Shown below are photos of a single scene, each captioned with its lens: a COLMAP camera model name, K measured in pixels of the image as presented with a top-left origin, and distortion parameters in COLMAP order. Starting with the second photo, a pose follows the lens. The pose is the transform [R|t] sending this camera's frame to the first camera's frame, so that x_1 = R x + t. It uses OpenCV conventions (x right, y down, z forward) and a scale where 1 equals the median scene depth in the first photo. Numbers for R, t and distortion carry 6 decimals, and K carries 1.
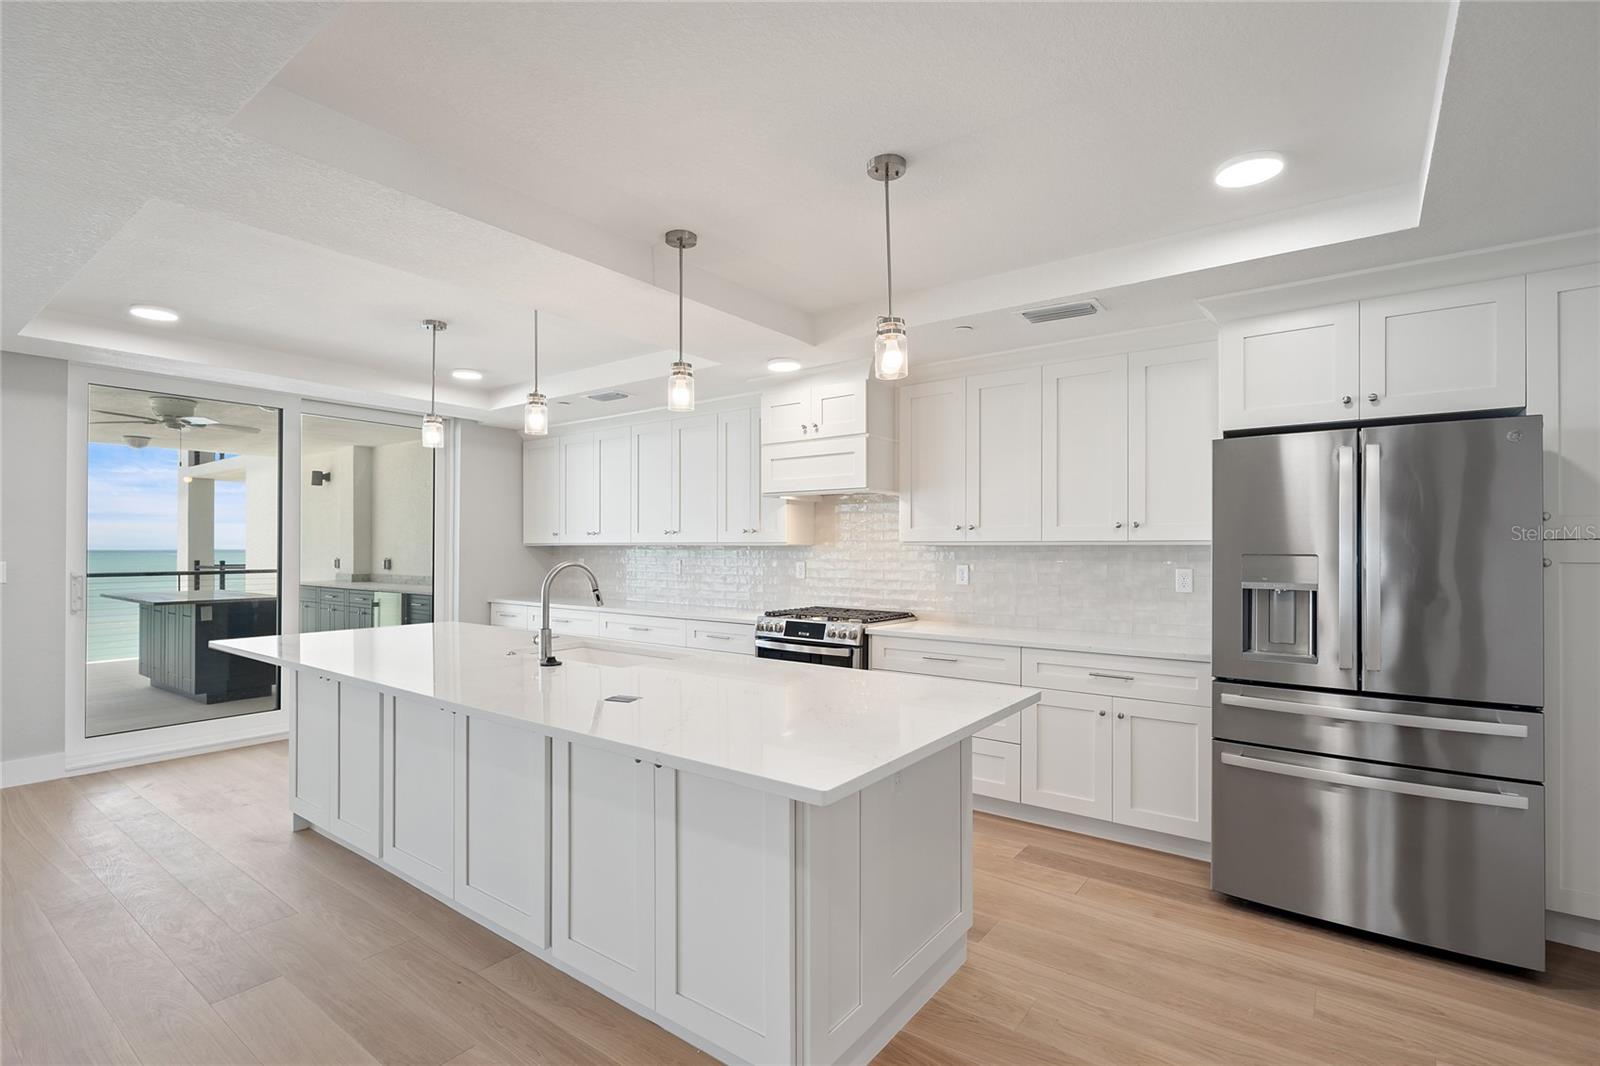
lens RADIAL K [[746.5, 0, 793.6], [0, 746.5, 536.2], [0, 0, 1]] dist [0.003196, -0.001049]
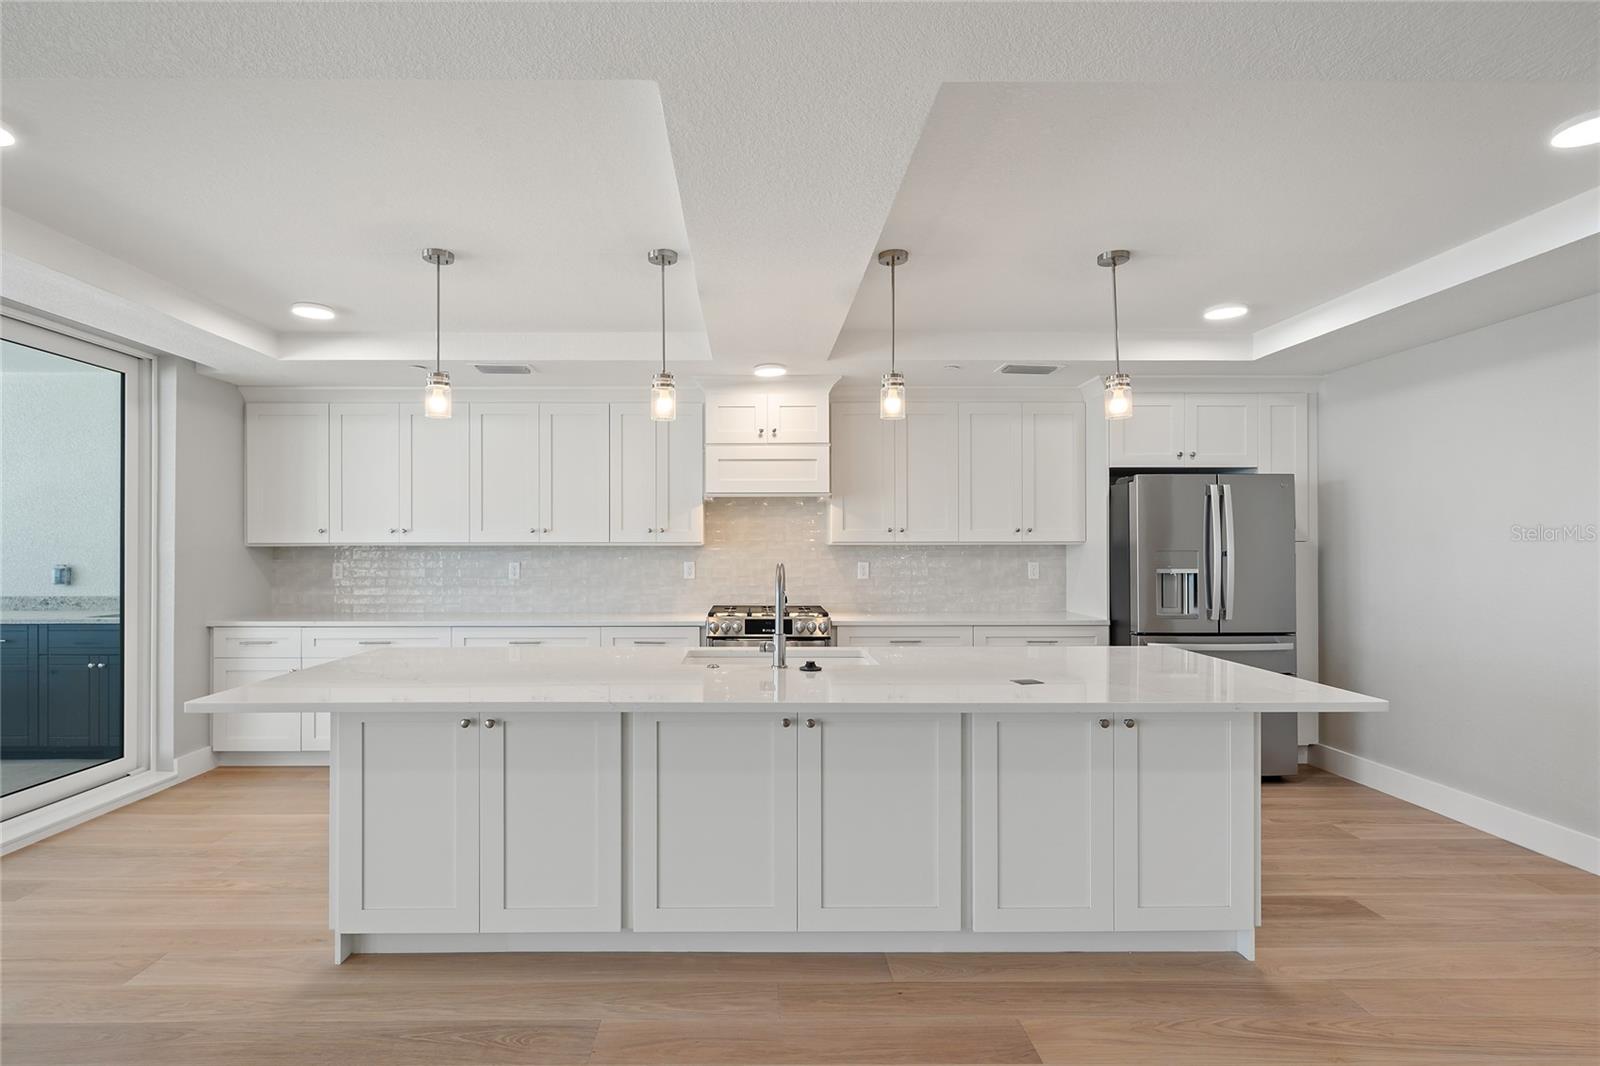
lens RADIAL K [[746.5, 0, 758.7], [0, 746.5, 547.6], [0, 0, 1]] dist [0.003196, -0.001049]
pose [[0.793252, -0.003756, 0.608882, -1.173384], [-0.006508, 0.999872, 0.014646, -0.000219], [-0.608858, -0.015581, 0.793126, 0.340189]]
